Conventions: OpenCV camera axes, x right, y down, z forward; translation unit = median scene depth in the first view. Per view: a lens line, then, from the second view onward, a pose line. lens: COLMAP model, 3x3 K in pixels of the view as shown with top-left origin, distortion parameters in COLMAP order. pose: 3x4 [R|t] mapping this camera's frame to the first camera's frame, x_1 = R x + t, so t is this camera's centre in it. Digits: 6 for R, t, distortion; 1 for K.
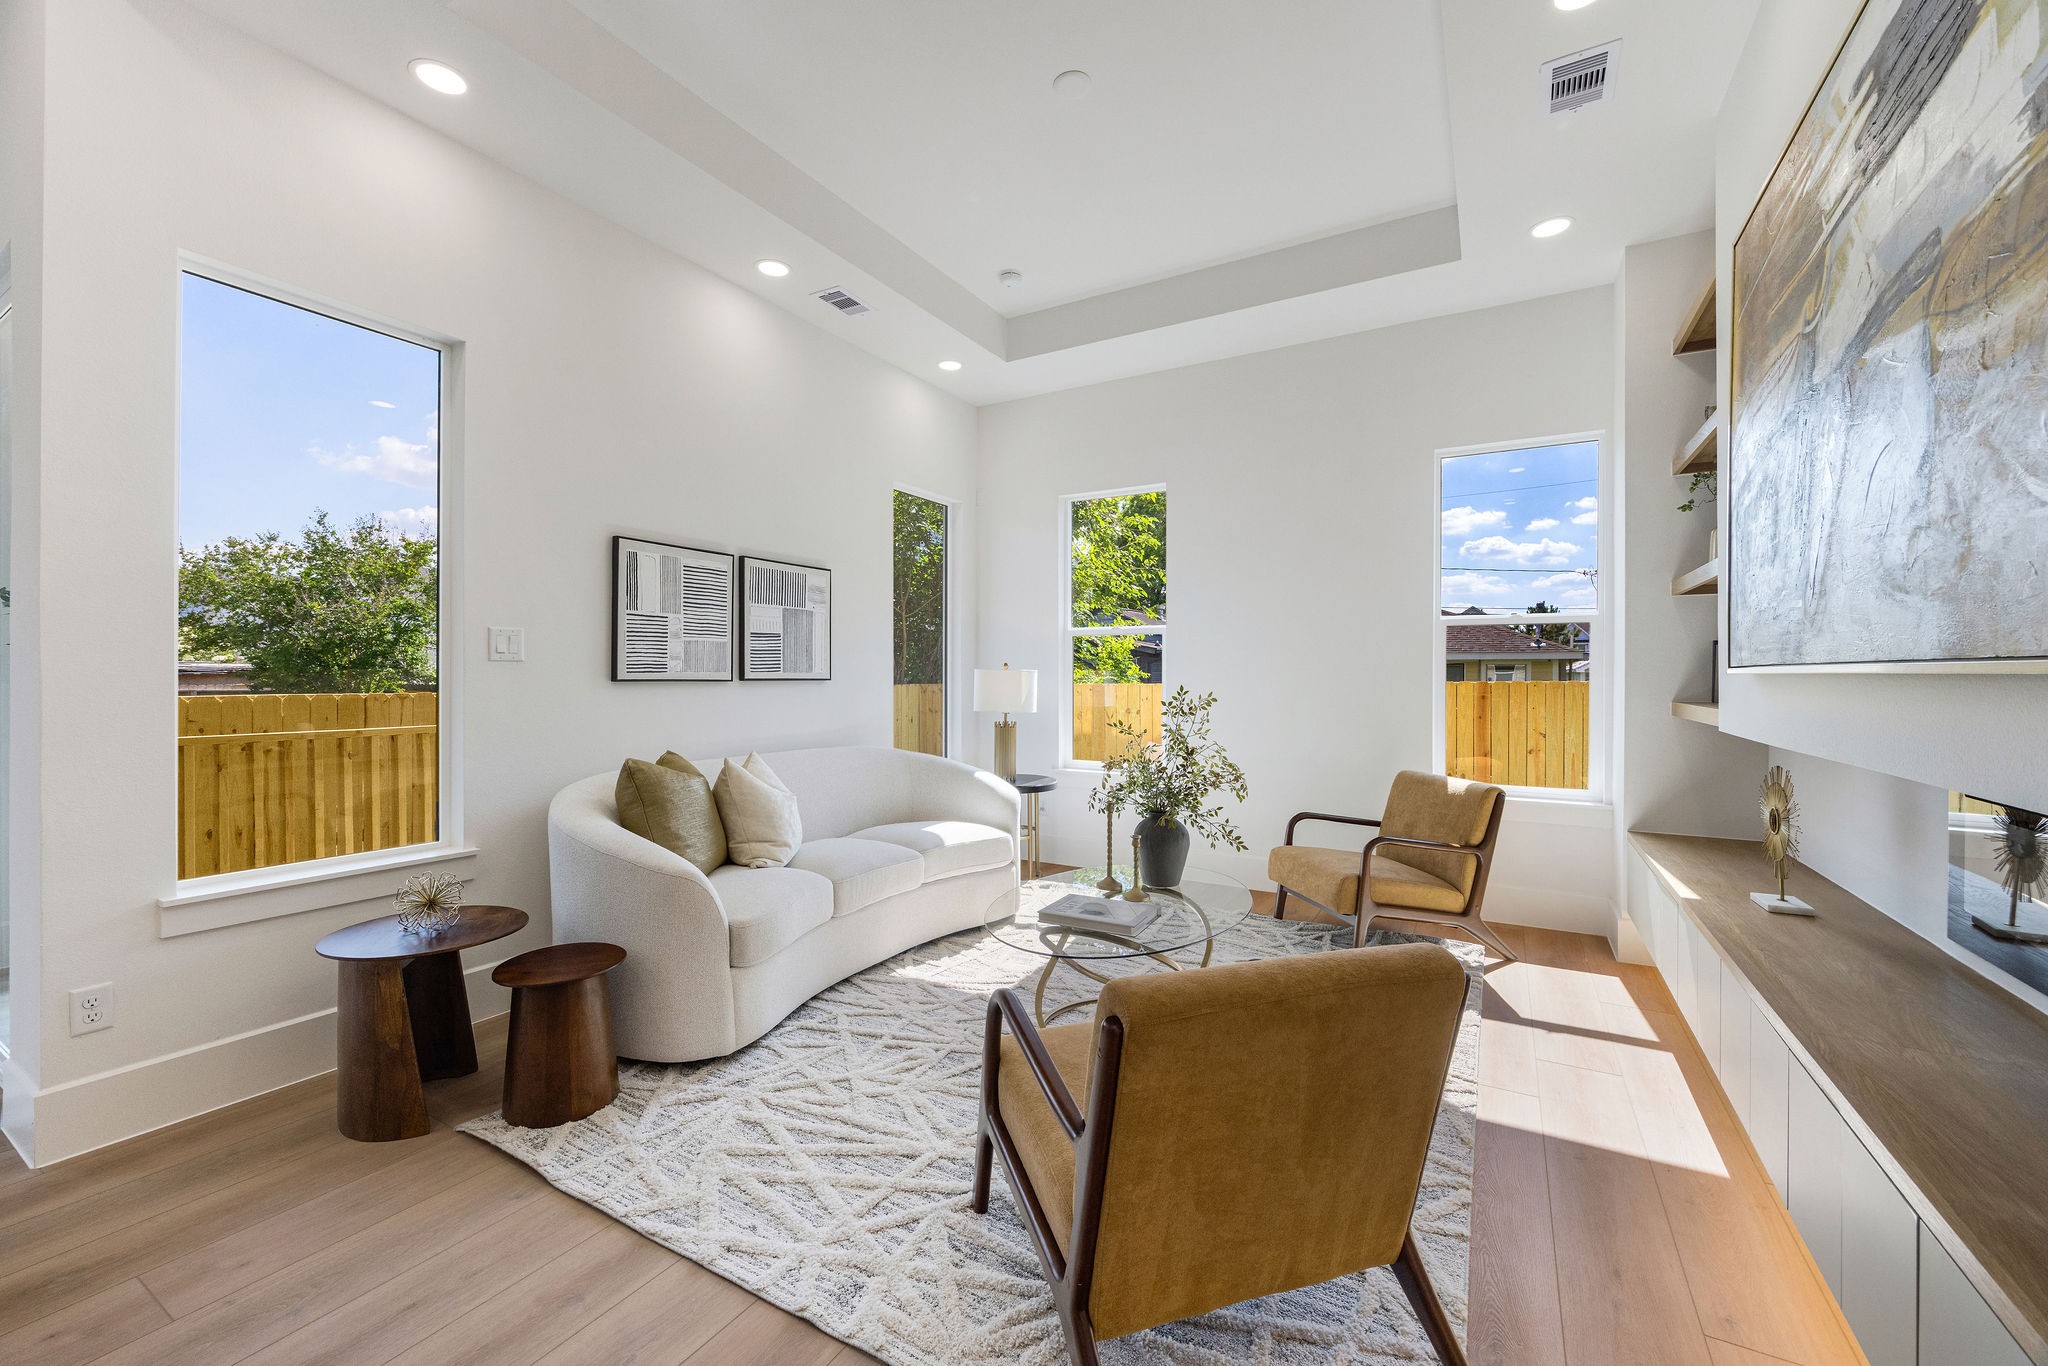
lens RADIAL K [[824.4, 0, 1024.0], [0, 824.4, 683.0], [0, 0, 1]] dist [-0.001183, 0.000105]
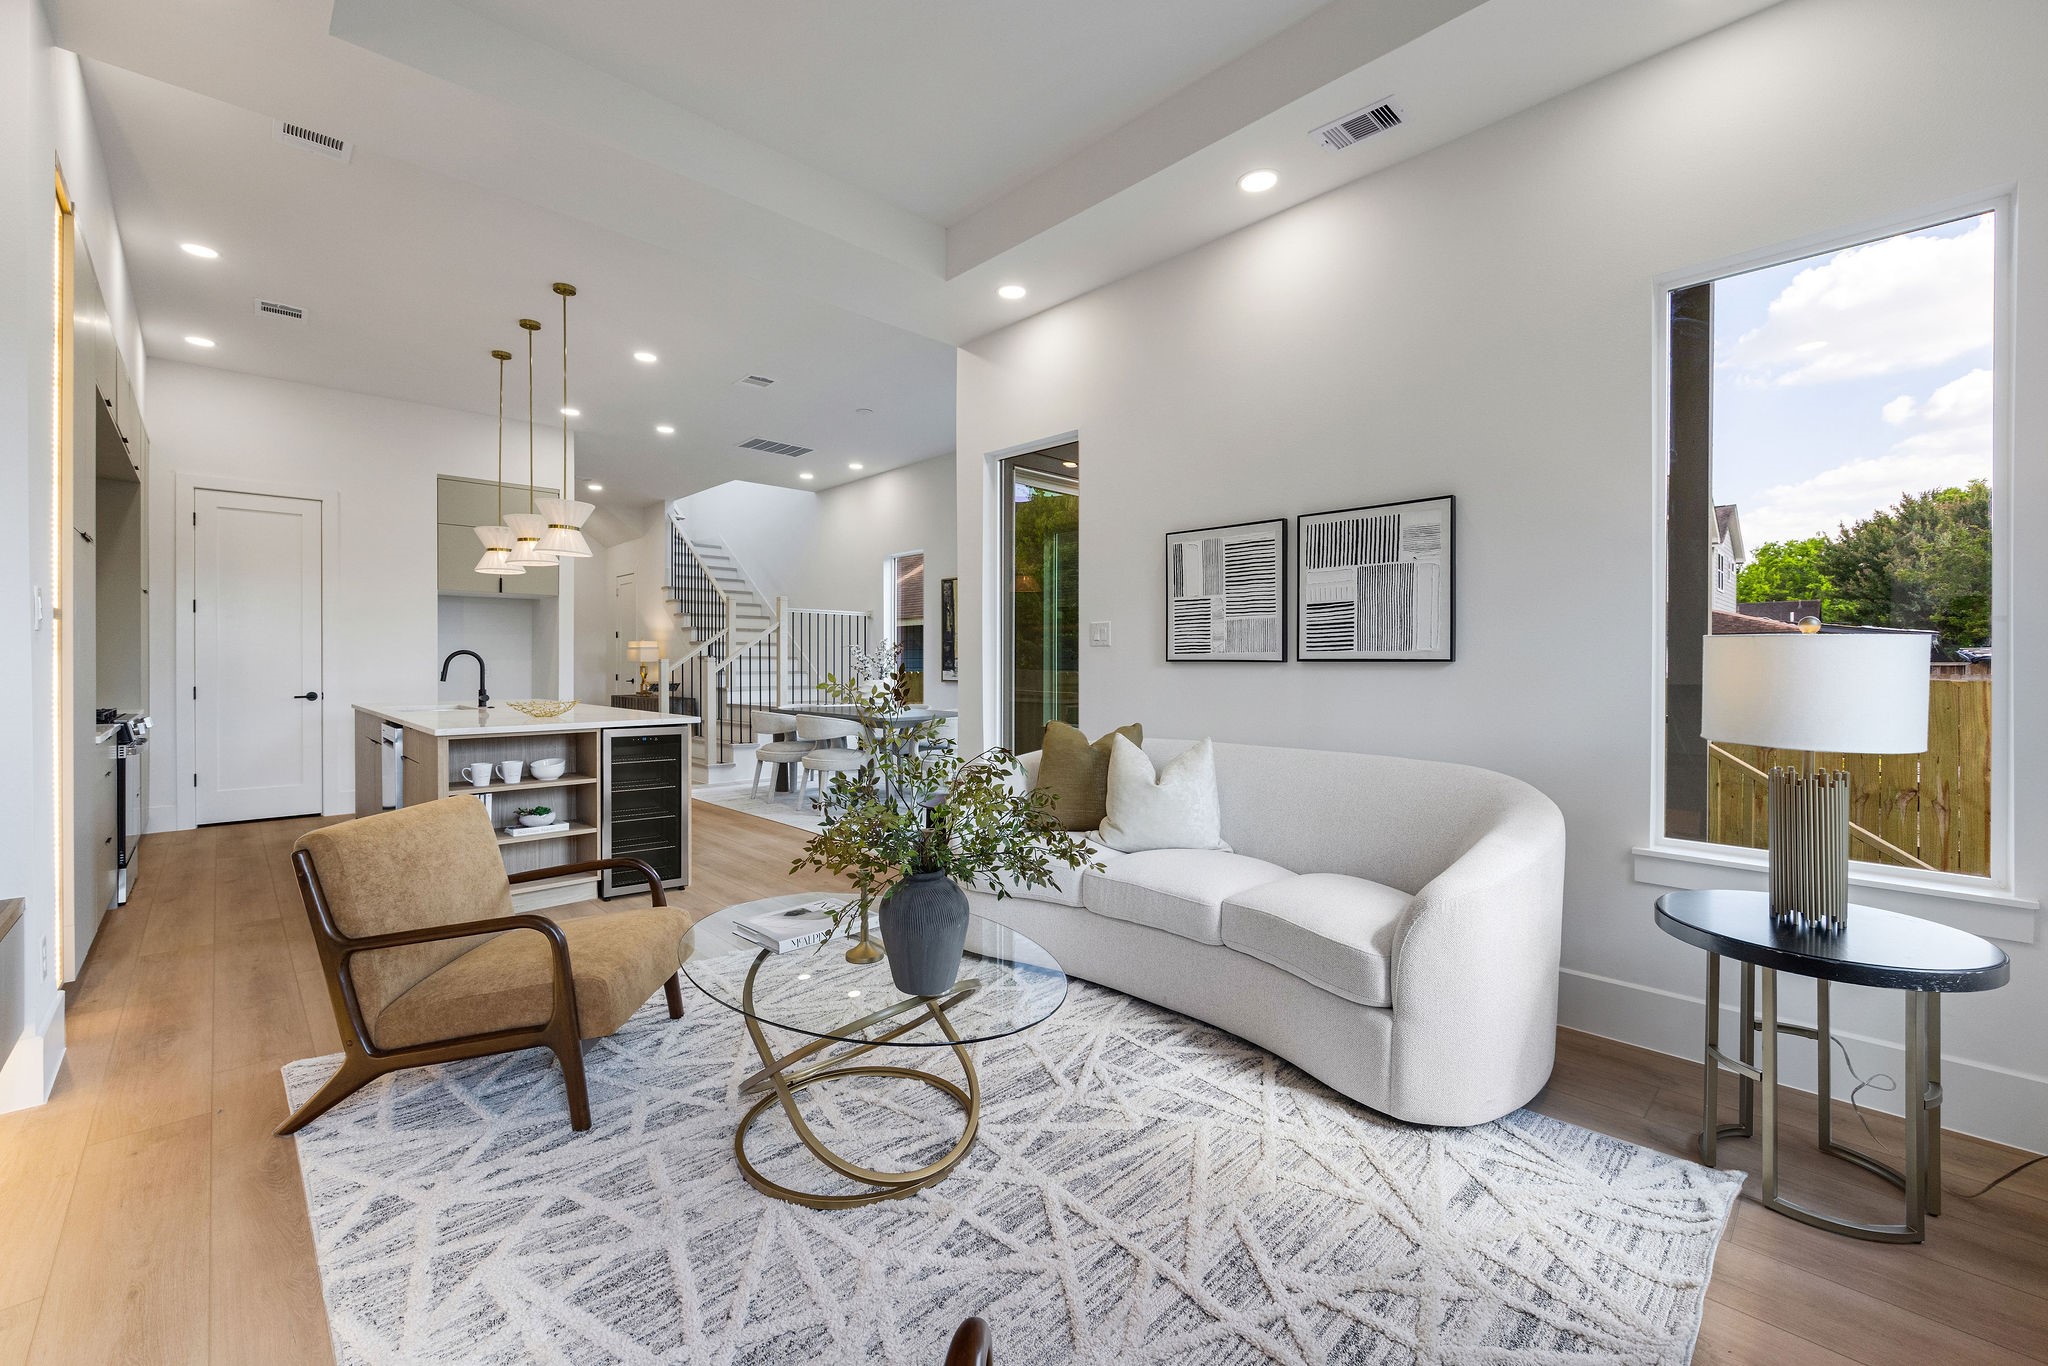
lens RADIAL K [[832.0, 0, 1014.4], [0, 832.0, 667.5], [0, 0, 1]] dist [-0.008815, -0.000008]
pose [[-0.281201, 0.004059, -0.959640, 0.607500], [-0.010639, 0.999916, 0.007347, 0.000448], [0.959590, 0.012275, -0.281134, 1.015518]]
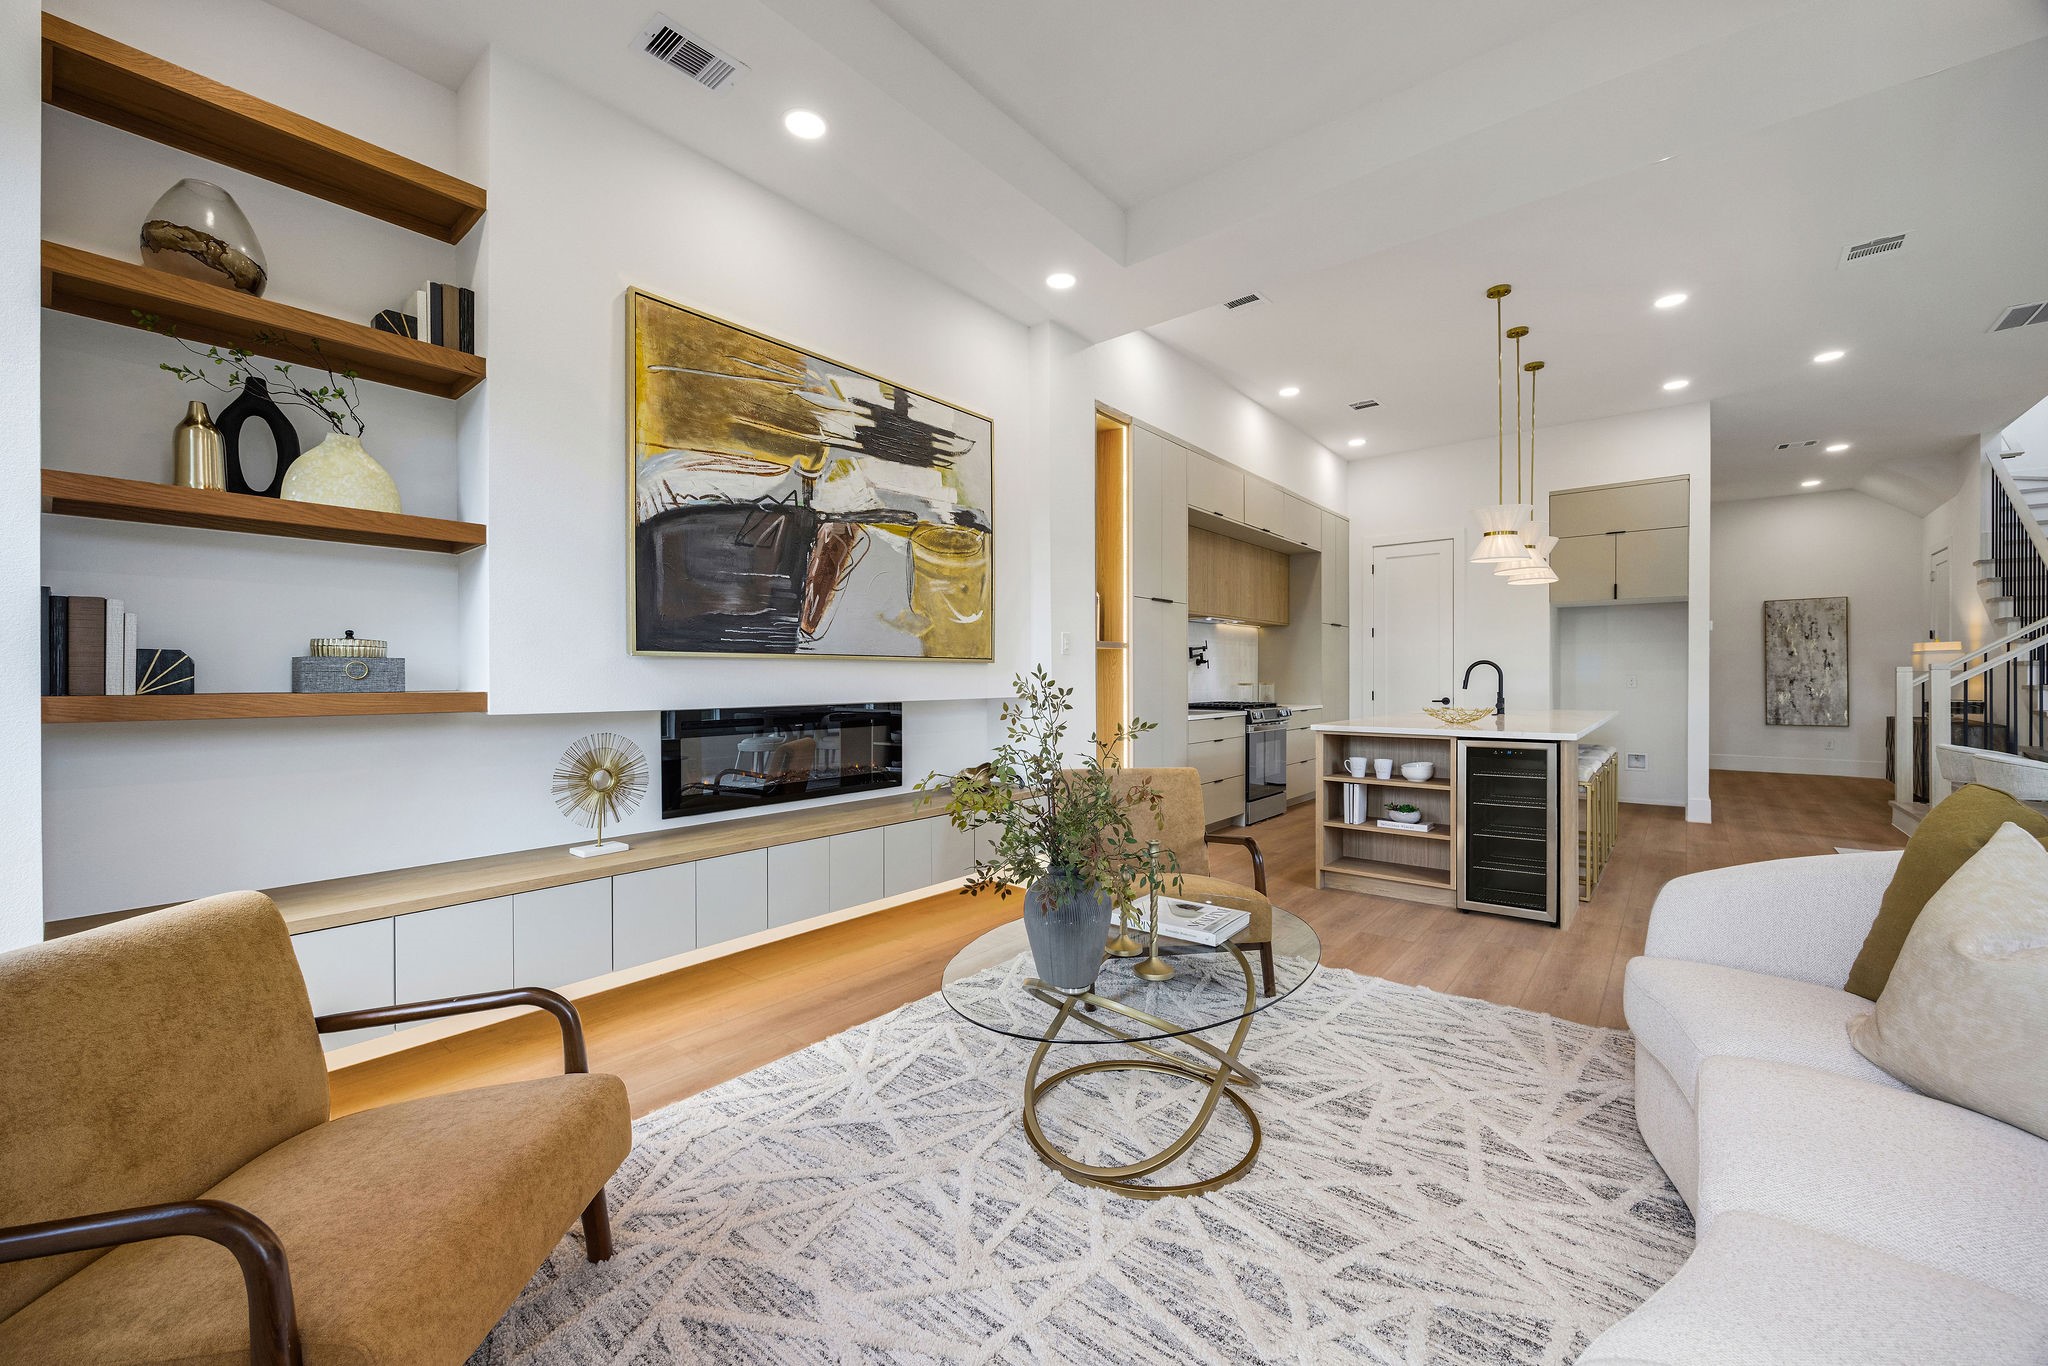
lens RADIAL K [[801.3, 0, 1011.1], [0, 801.3, 677.0], [0, 0, 1]] dist [-0.000217, 0.000348]
pose [[-0.984034, -0.000641, 0.177979, 0.083507], [0.001246, 0.999944, 0.010491, 0.005701], [-0.177976, 0.010546, -0.983978, 1.319506]]
